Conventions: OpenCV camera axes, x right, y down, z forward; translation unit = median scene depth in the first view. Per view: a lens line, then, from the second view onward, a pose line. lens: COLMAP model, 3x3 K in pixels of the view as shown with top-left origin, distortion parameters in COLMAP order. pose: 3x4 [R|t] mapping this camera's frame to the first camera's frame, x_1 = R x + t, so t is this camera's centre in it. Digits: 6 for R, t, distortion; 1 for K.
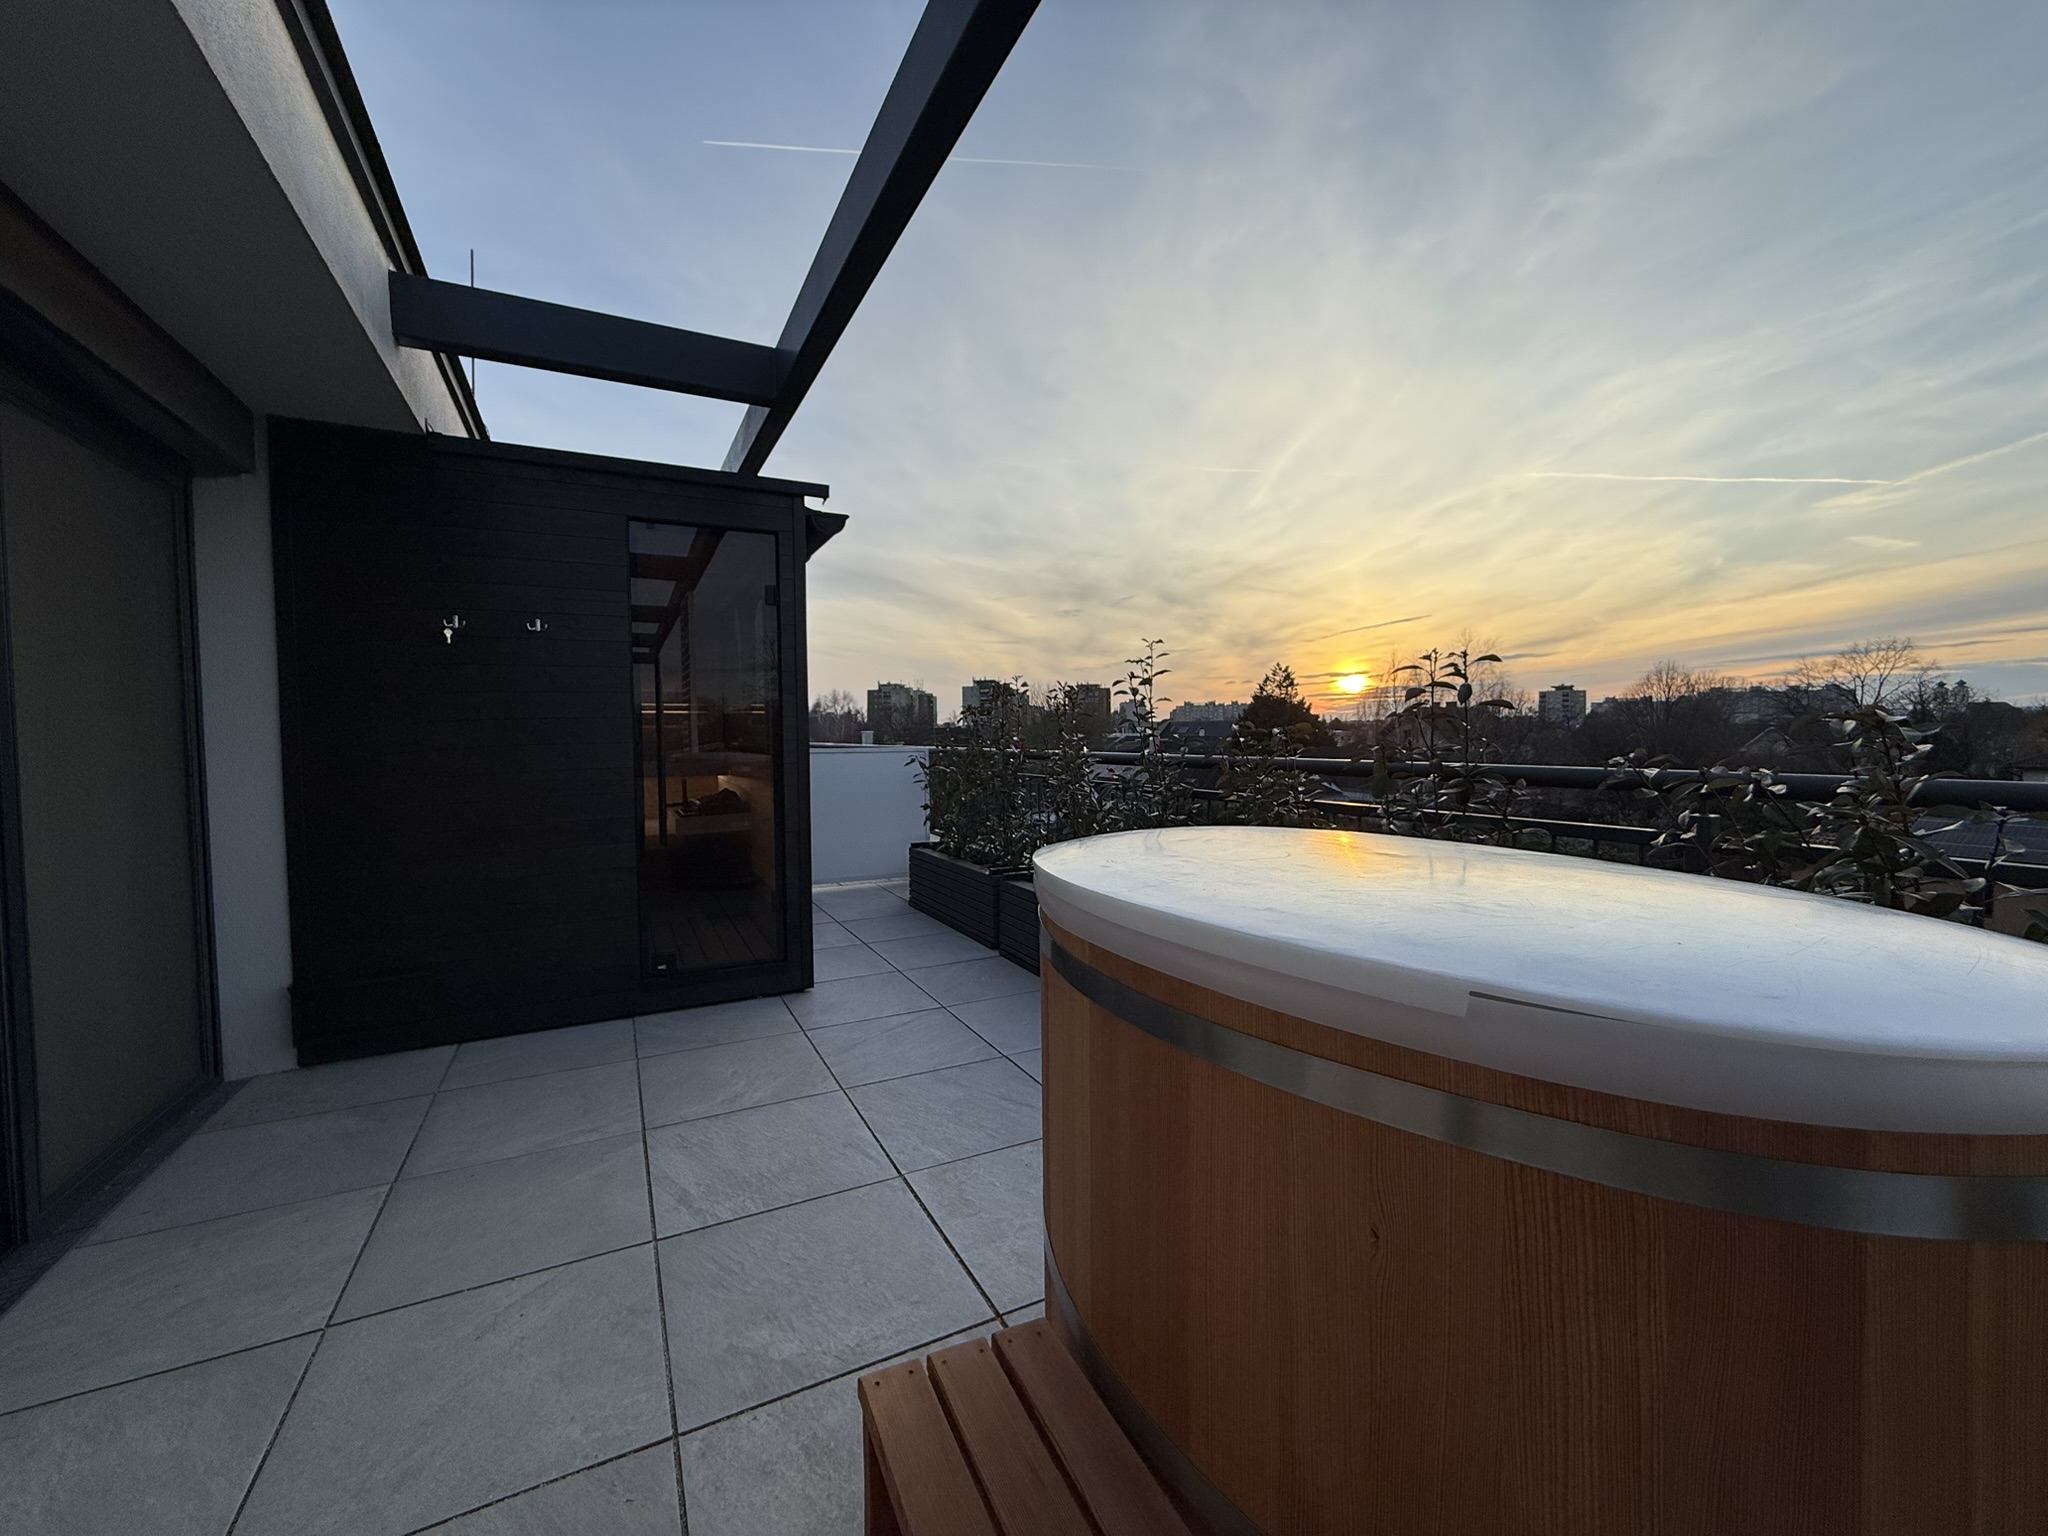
lens RADIAL K [[814.1, 0, 1013.6], [0, 814.1, 733.7], [0, 0, 1]] dist [-0.003978, 0.001008]
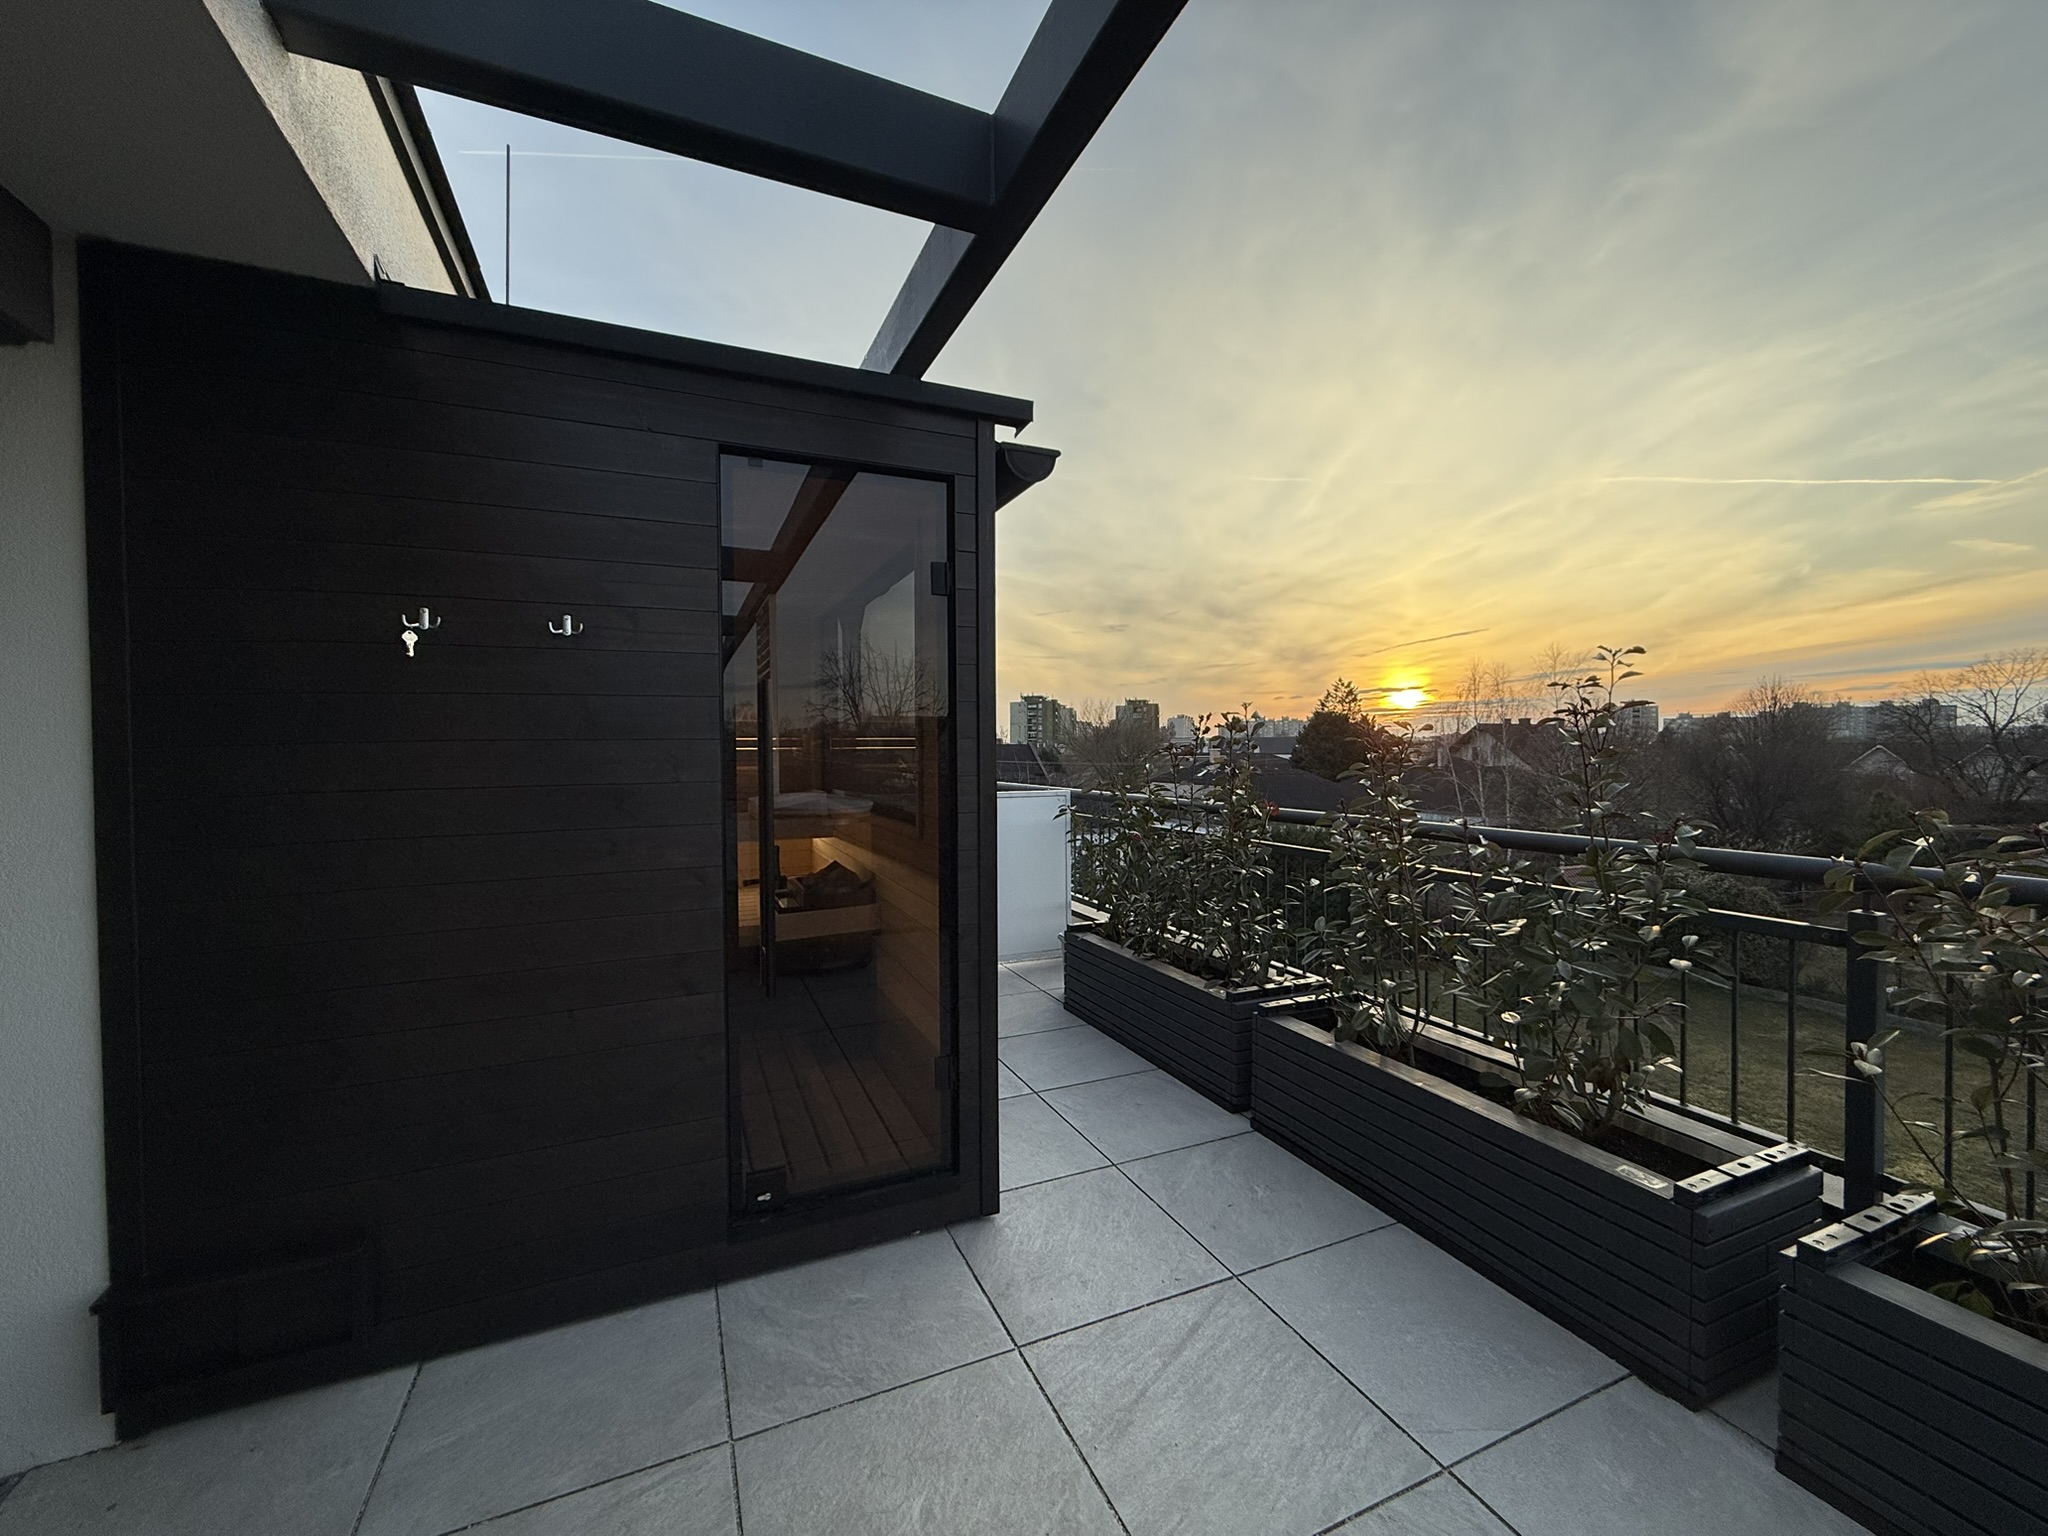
lens RADIAL K [[814.1, 0, 999.9], [0, 814.1, 768.5], [0, 0, 1]] dist [-0.003978, 0.001008]
pose [[0.997520, 0.004959, -0.070207, -0.208858], [-0.003299, 0.999713, 0.023746, -0.042299], [0.070305, -0.023456, 0.997250, 0.400684]]
